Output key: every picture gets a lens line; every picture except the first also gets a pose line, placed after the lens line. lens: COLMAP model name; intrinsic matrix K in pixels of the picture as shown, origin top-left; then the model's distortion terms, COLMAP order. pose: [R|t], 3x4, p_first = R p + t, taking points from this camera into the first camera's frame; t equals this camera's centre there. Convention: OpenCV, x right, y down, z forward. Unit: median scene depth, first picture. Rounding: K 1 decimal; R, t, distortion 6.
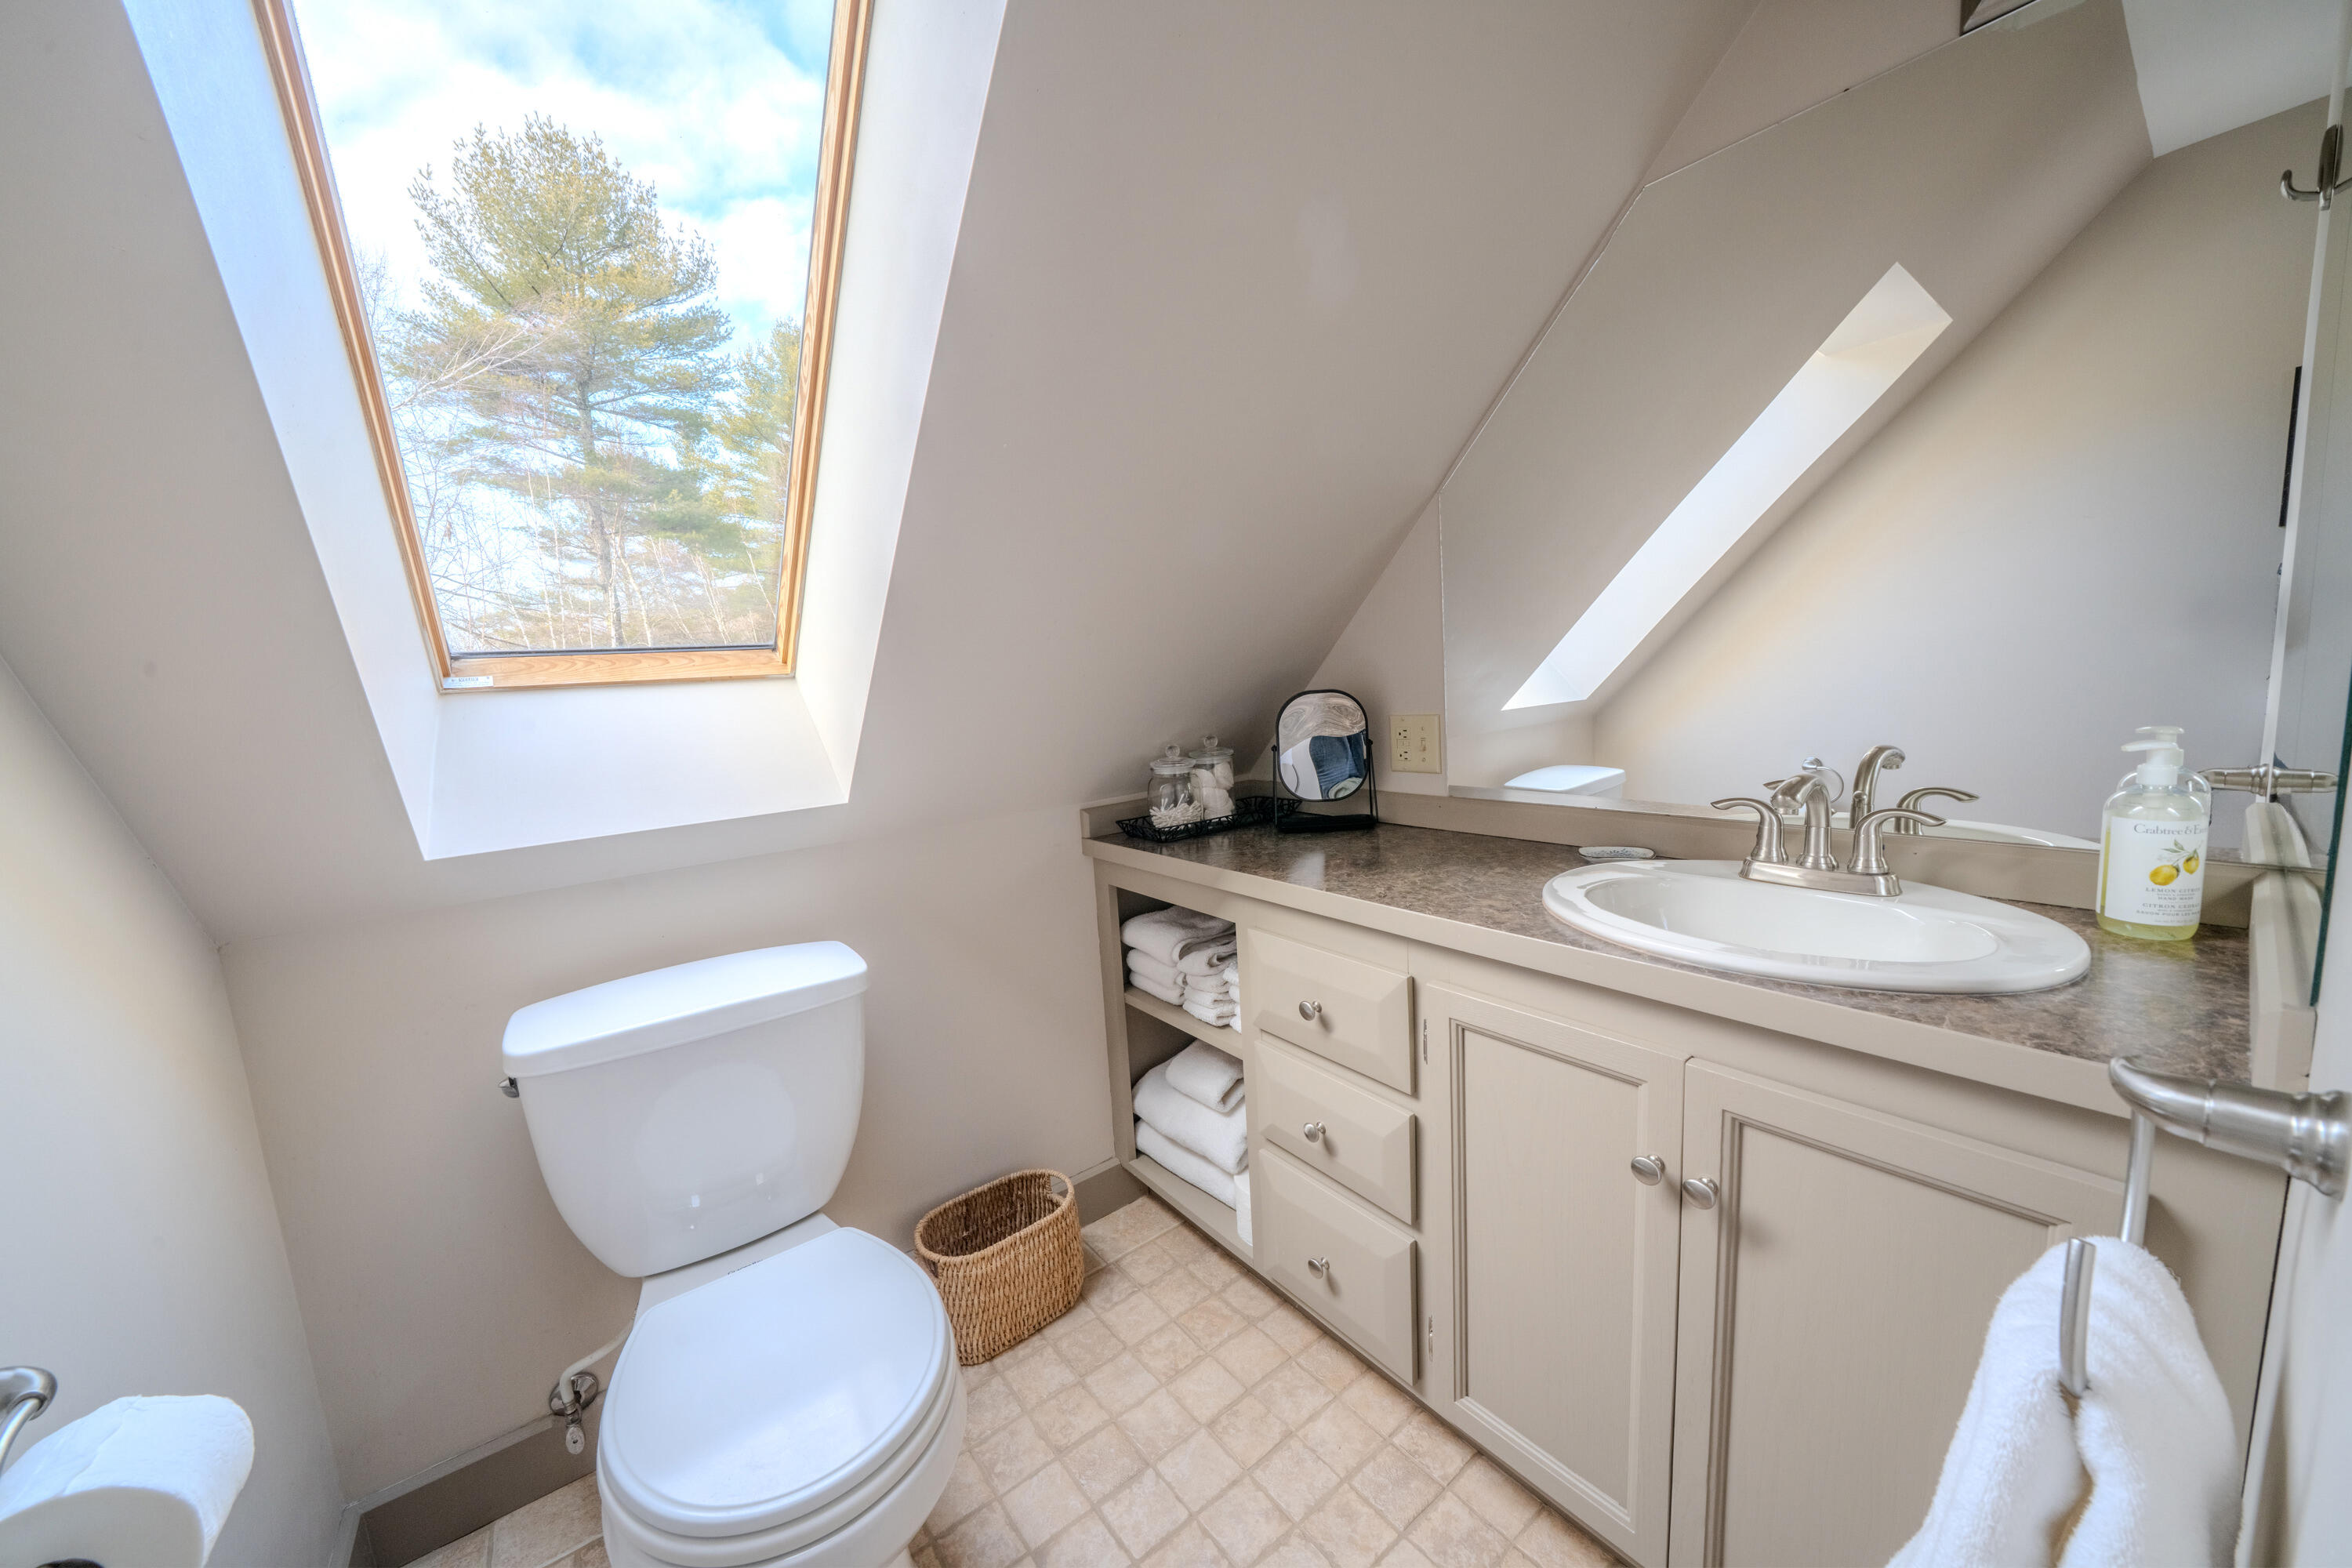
lens RADIAL K [[817.6, 0, 1162.8], [0, 817.6, 776.5], [0, 0, 1]] dist [-0.031395, 0.005335]
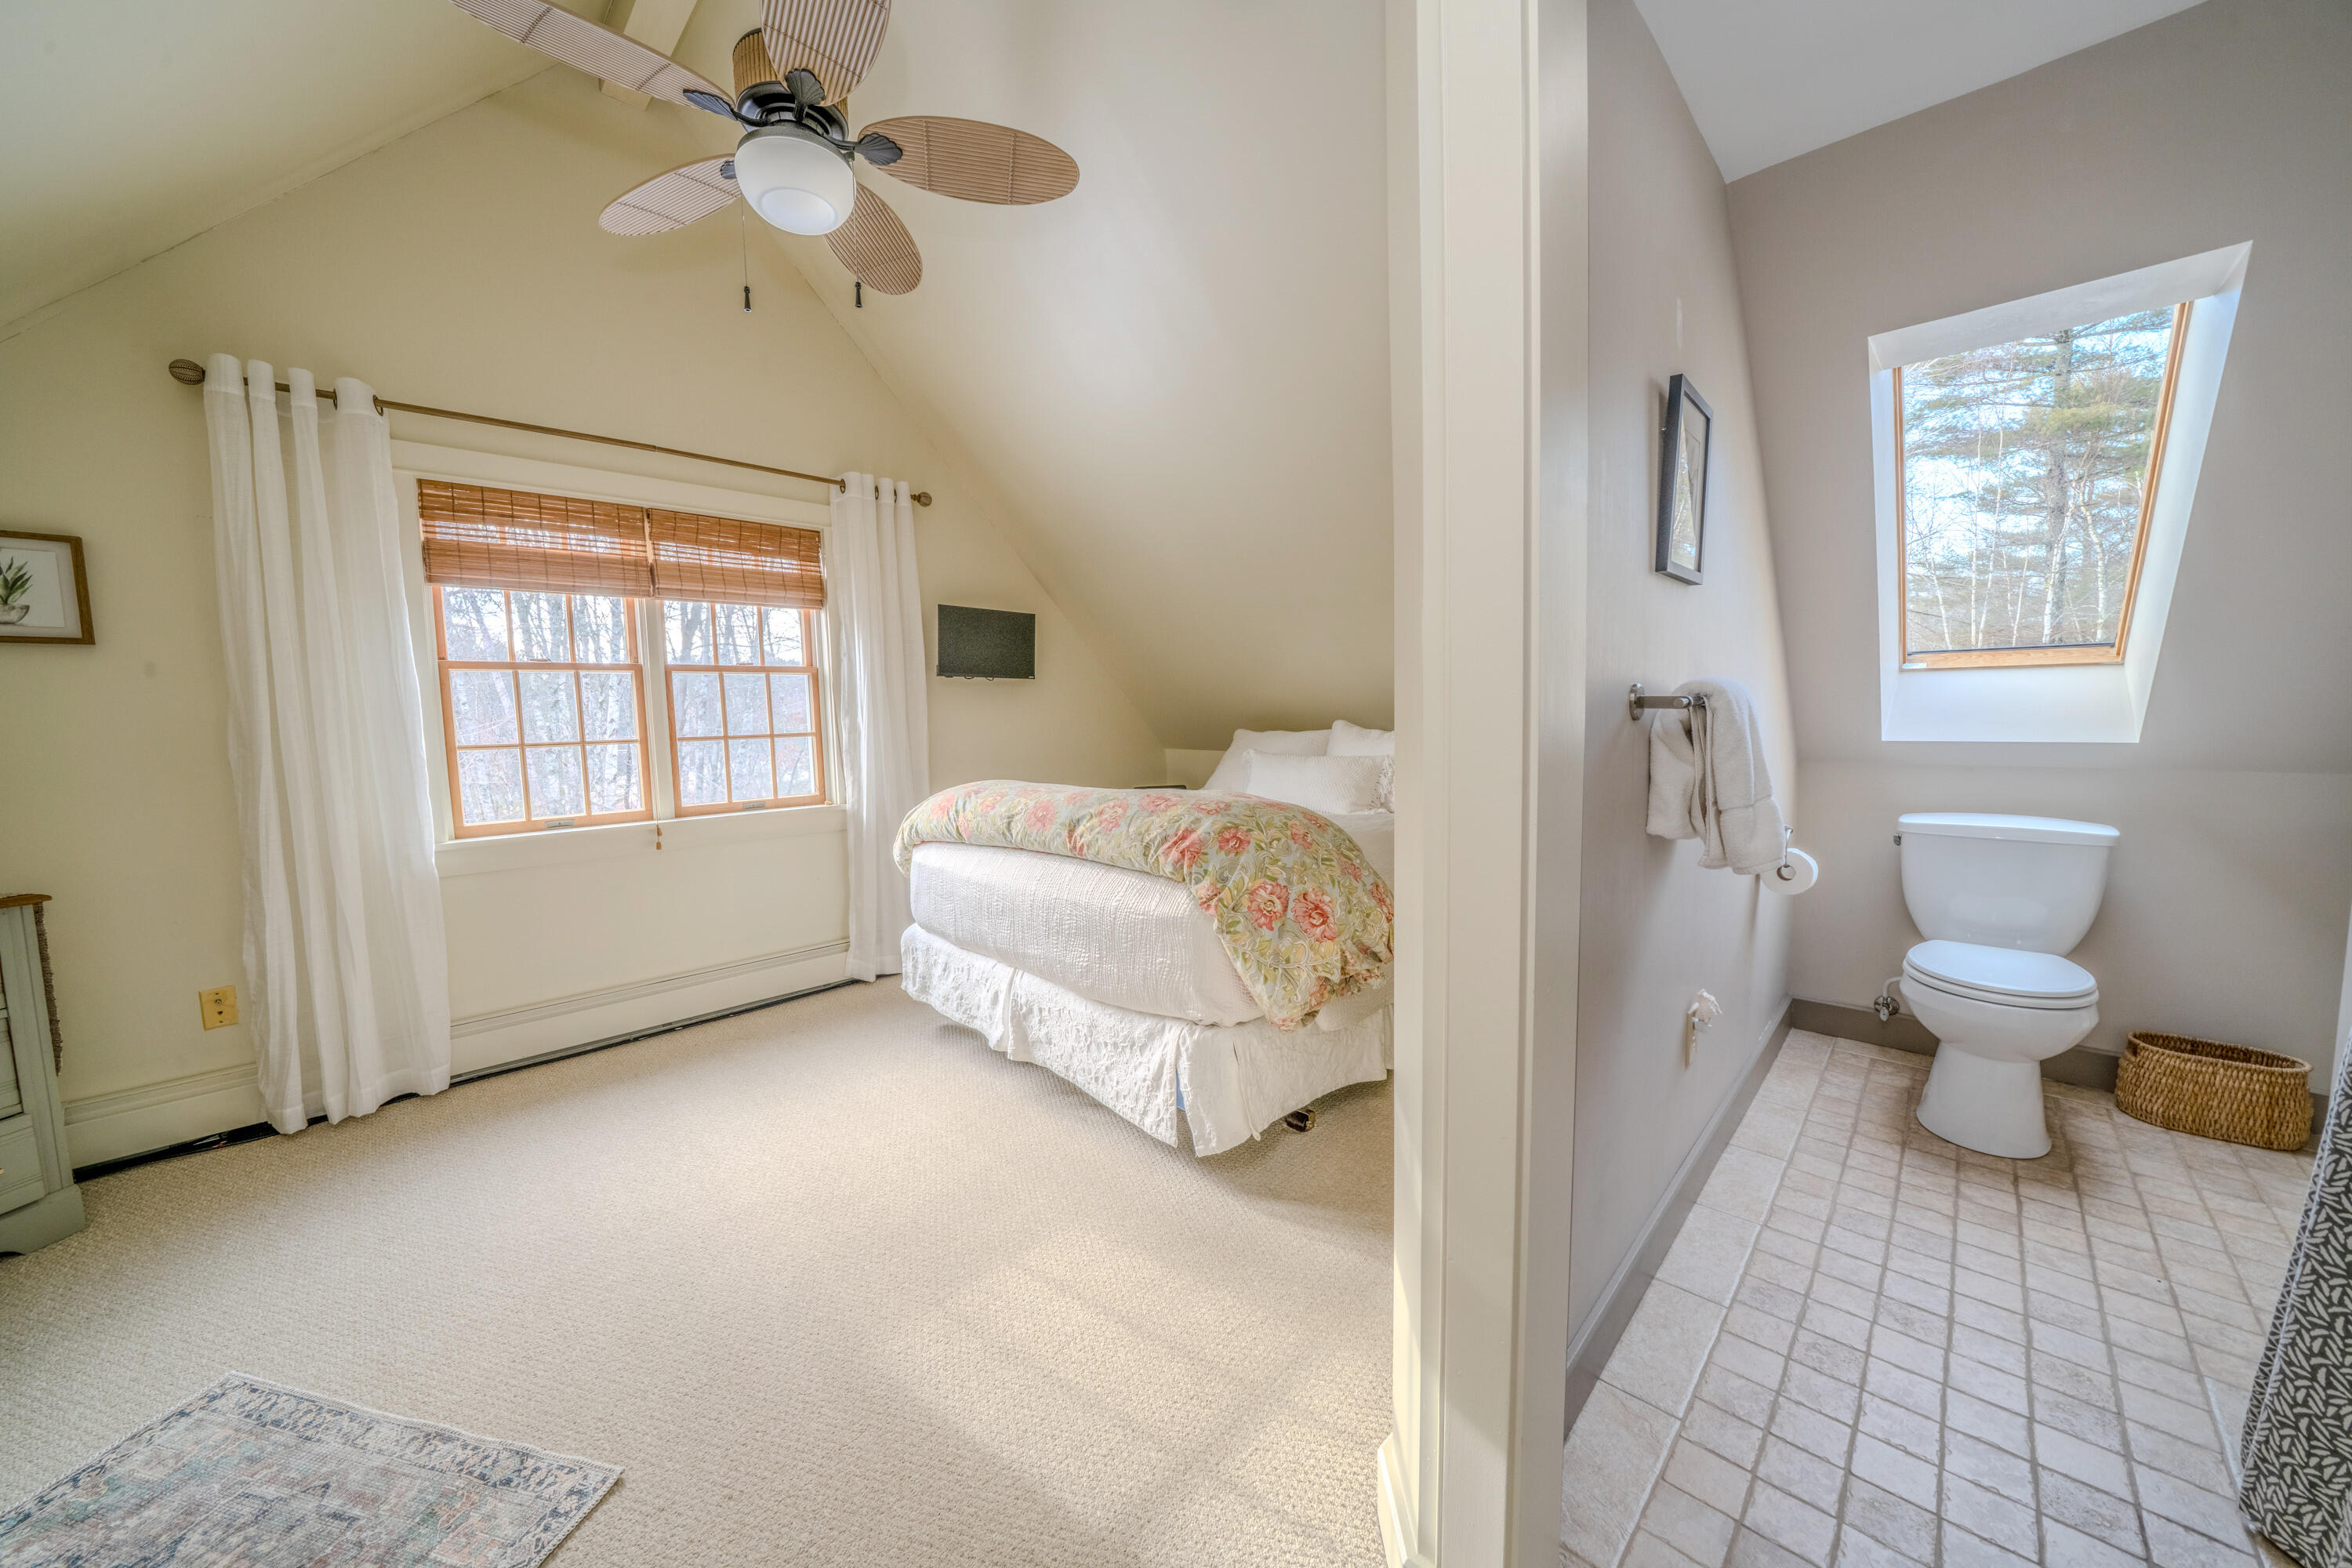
lens RADIAL K [[817.6, 0, 1162.8], [0, 817.6, 776.5], [0, 0, 1]] dist [-0.031395, 0.005335]
pose [[0.142213, 0.146695, -0.978905, 0.748954], [-0.105588, 0.985563, 0.132353, 0.079084], [0.984188, 0.084538, 0.155649, -0.982309]]
